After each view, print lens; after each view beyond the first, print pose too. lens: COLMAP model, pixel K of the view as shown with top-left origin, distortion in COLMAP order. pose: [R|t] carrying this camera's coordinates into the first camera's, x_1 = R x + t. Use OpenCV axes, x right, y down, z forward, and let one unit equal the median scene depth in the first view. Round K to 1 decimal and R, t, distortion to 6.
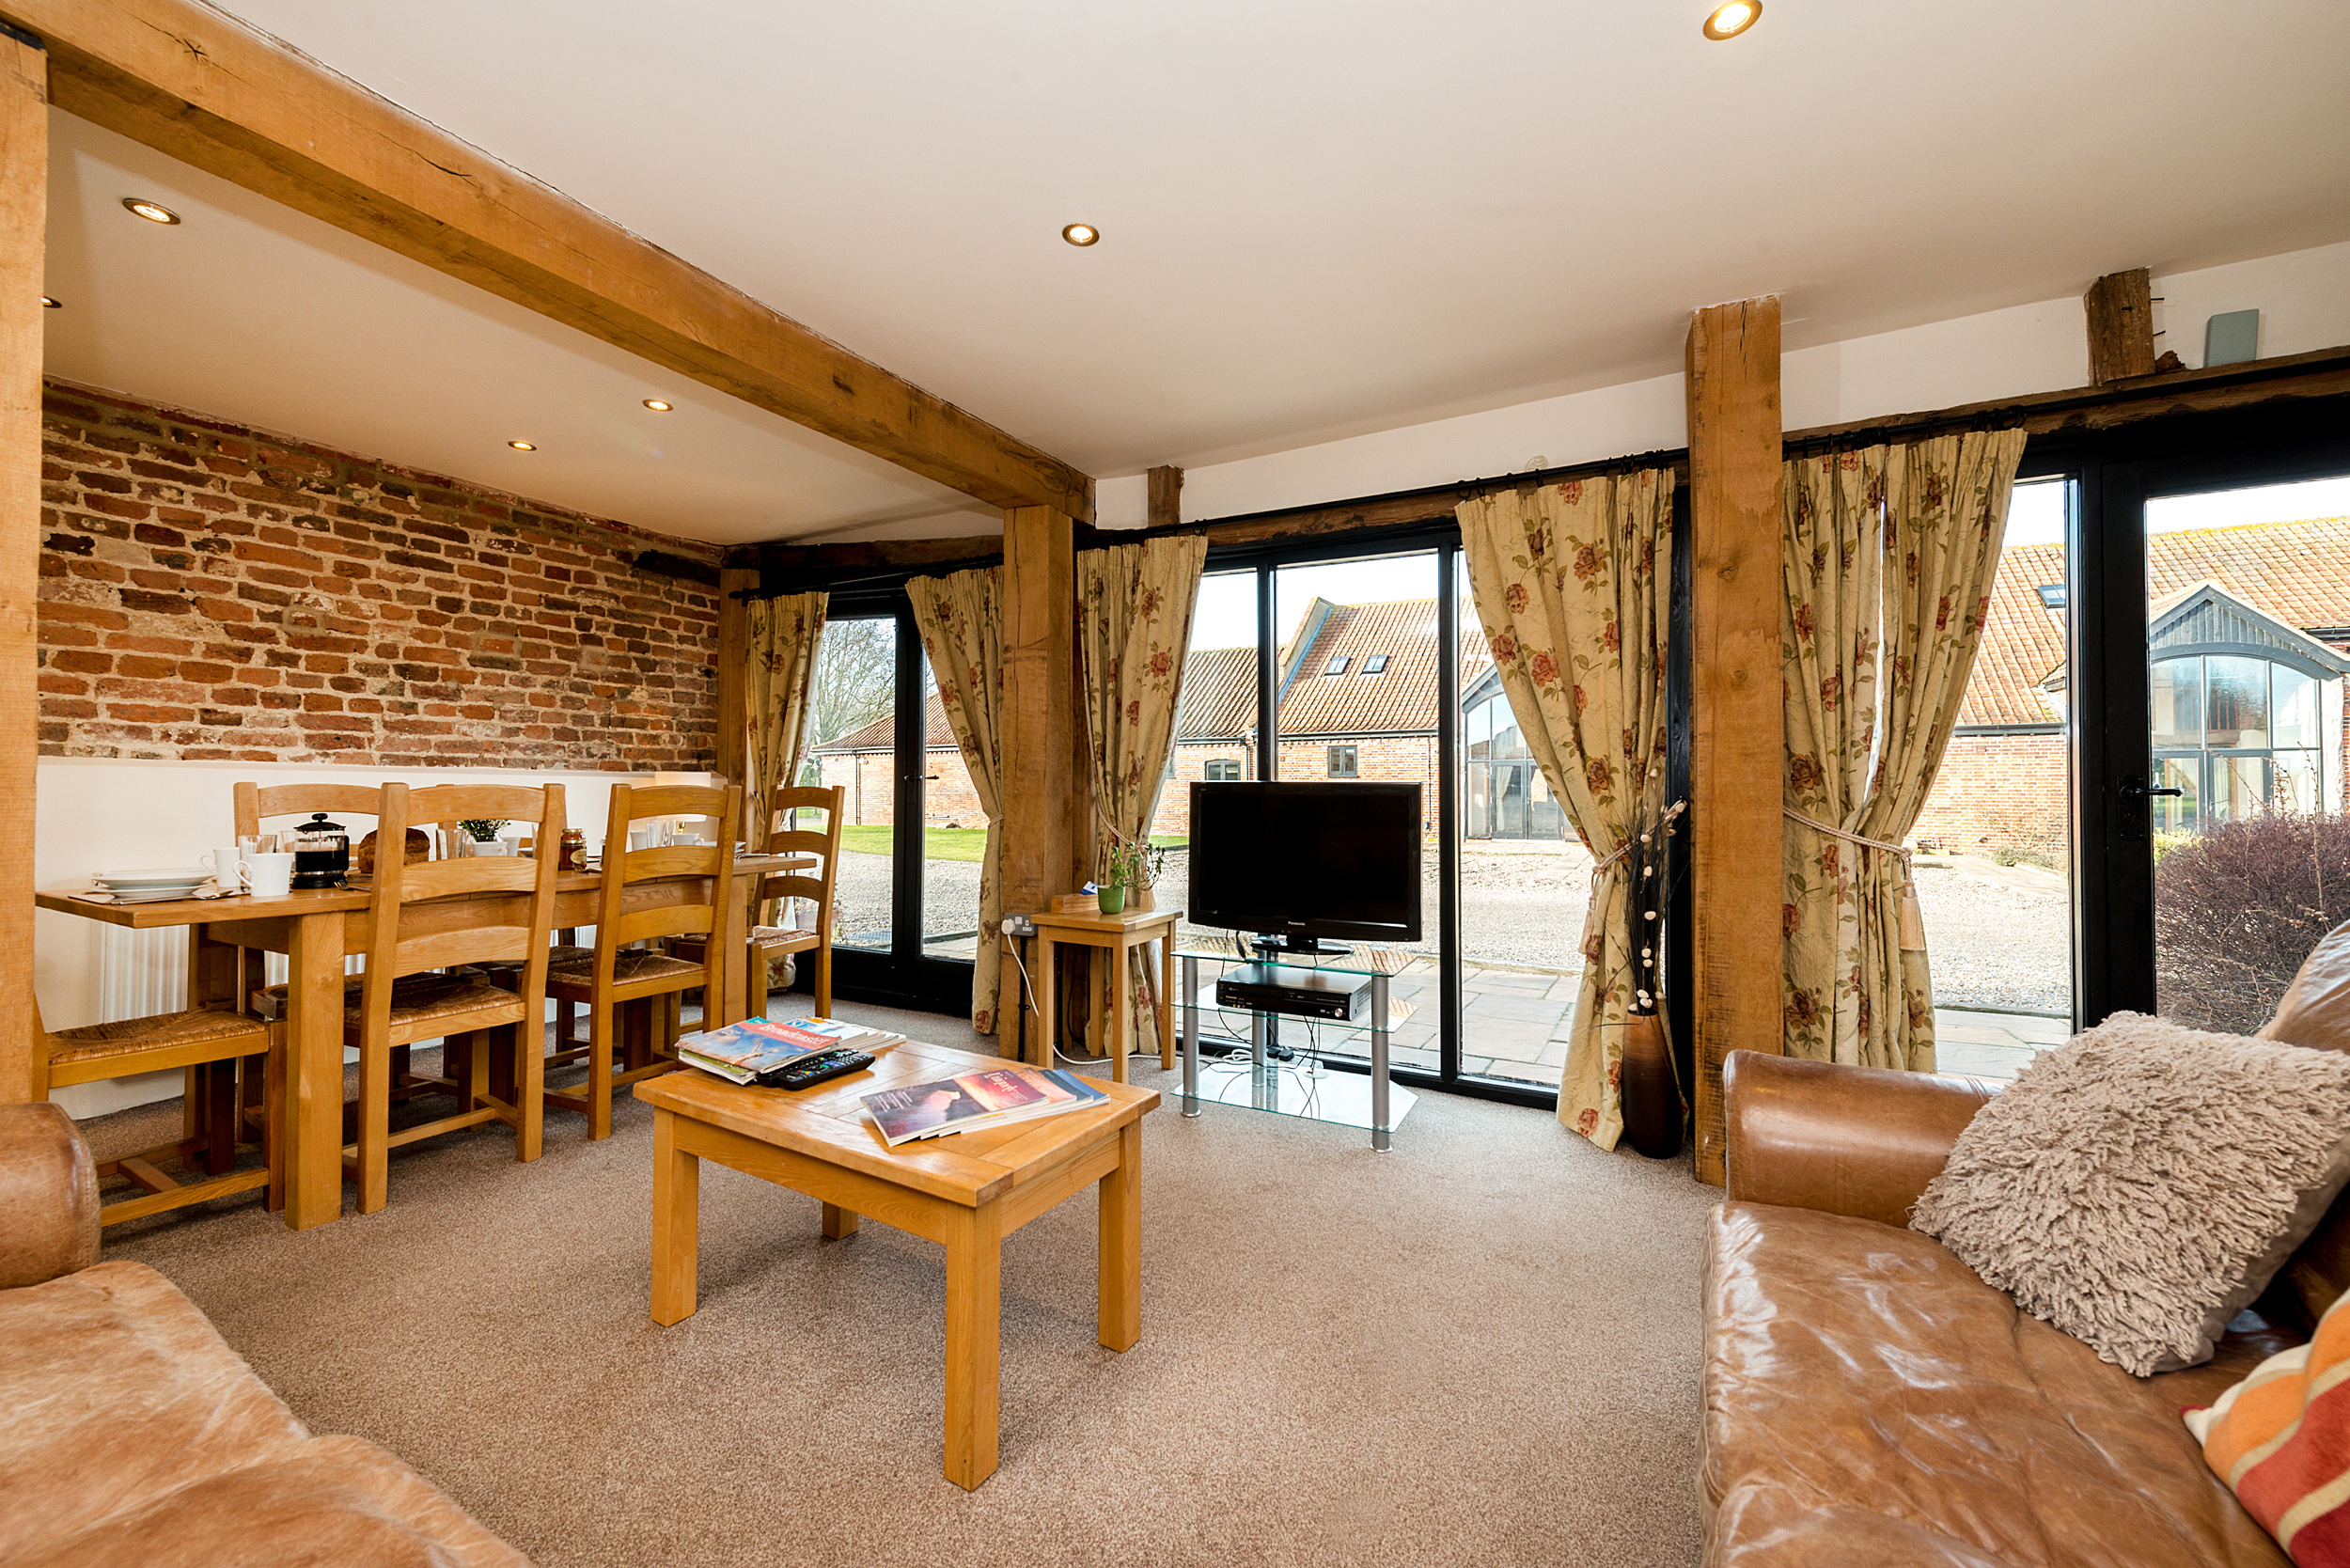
lens RADIAL K [[912.1, 0, 1171.8], [0, 912.1, 777.0], [0, 0, 1]] dist [0.018426, -0.006779]
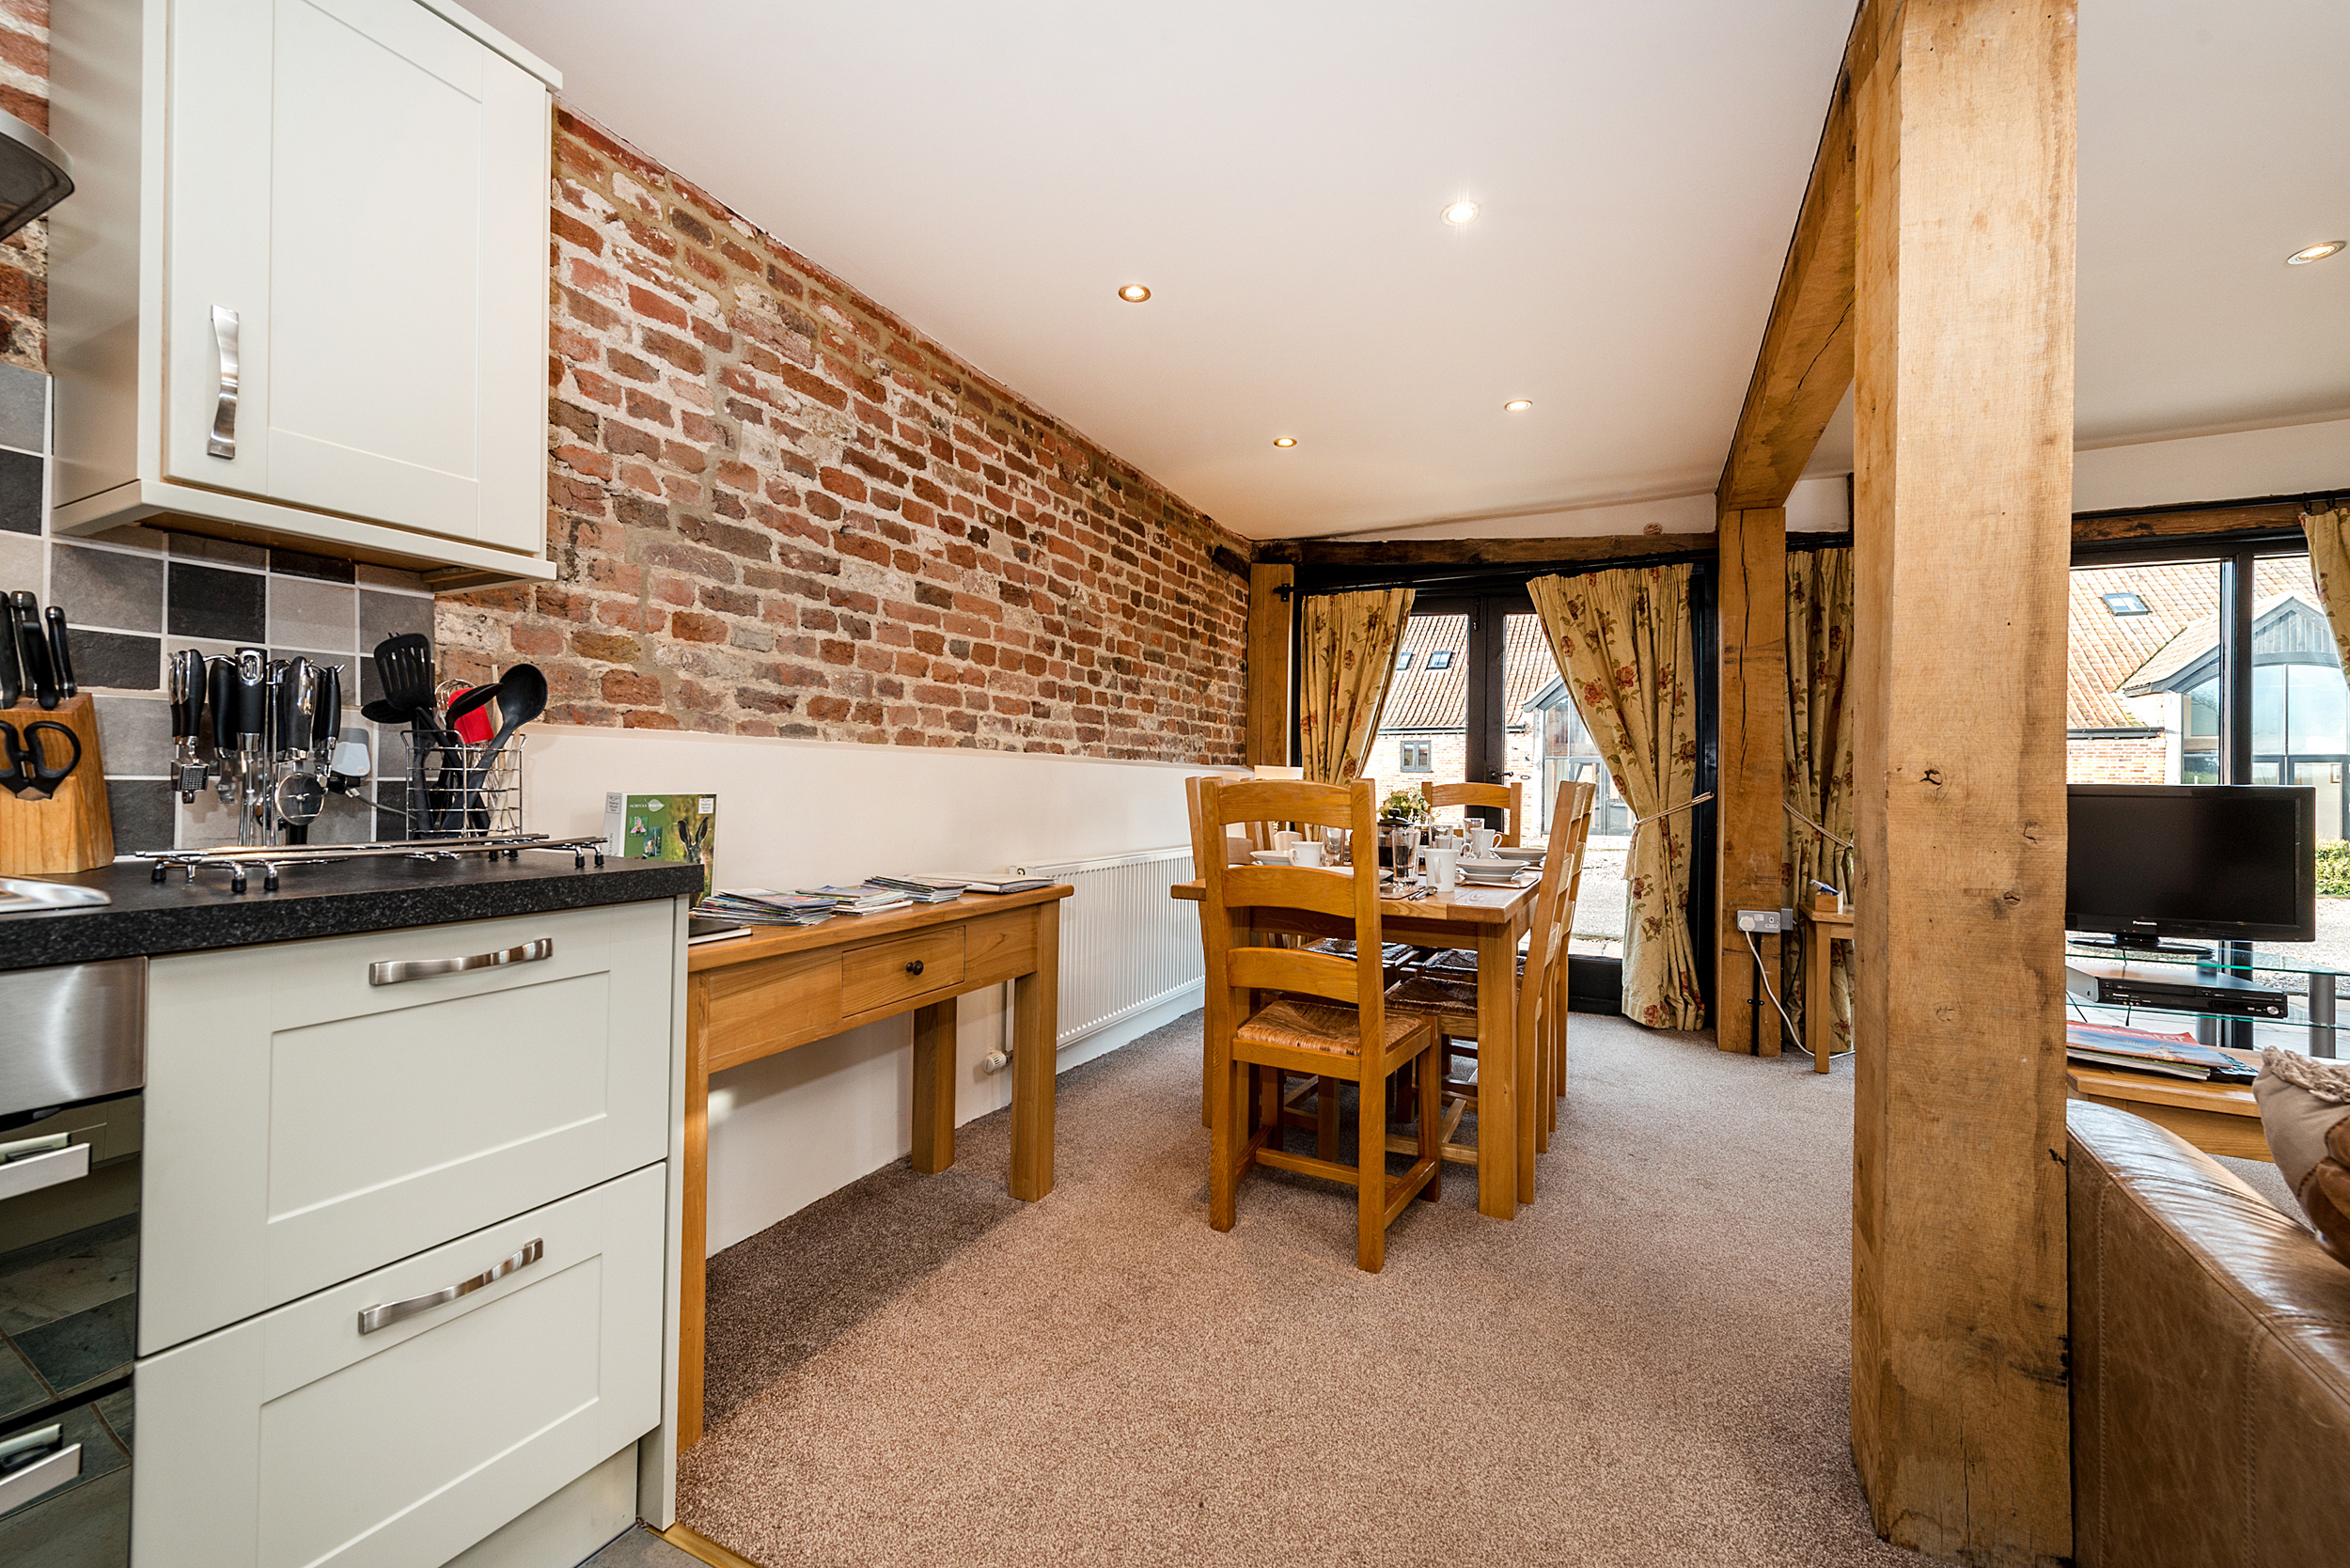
lens RADIAL K [[912.1, 0, 1171.8], [0, 912.1, 777.0], [0, 0, 1]] dist [0.018426, -0.006779]
pose [[0.999446, 0.009456, 0.031916, -0.846304], [-0.009743, 0.999913, 0.008872, -0.001868], [-0.031829, -0.009178, 0.999451, 0.001517]]
